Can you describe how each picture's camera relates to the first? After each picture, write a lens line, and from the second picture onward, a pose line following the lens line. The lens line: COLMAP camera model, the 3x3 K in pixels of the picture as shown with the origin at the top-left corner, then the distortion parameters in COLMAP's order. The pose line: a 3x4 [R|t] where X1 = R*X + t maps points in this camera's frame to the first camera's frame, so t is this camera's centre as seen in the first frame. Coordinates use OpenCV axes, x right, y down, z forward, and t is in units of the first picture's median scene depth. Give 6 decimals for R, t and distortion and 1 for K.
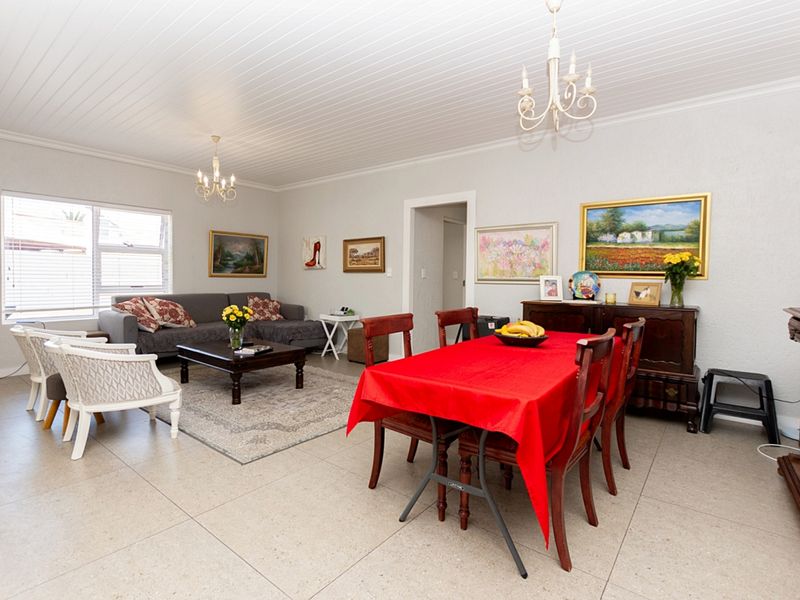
lens RADIAL K [[403.4, 0, 399.8], [0, 403.4, 290.2], [0, 0, 1]] dist [0.000390, -0.000126]
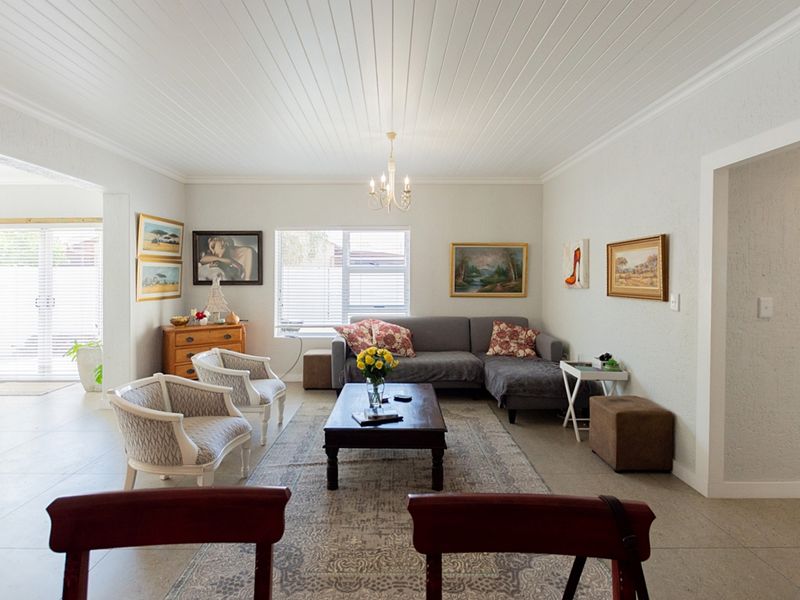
lens RADIAL K [[420.2, 0, 397.6], [0, 420.2, 279.3], [0, 0, 1]] dist [0.000410, 0.000061]
pose [[0.630059, -0.001405, -0.776546, 0.154288], [-0.022725, 0.999537, -0.020247, -0.049842], [0.776214, 0.030404, 0.629736, 0.348375]]
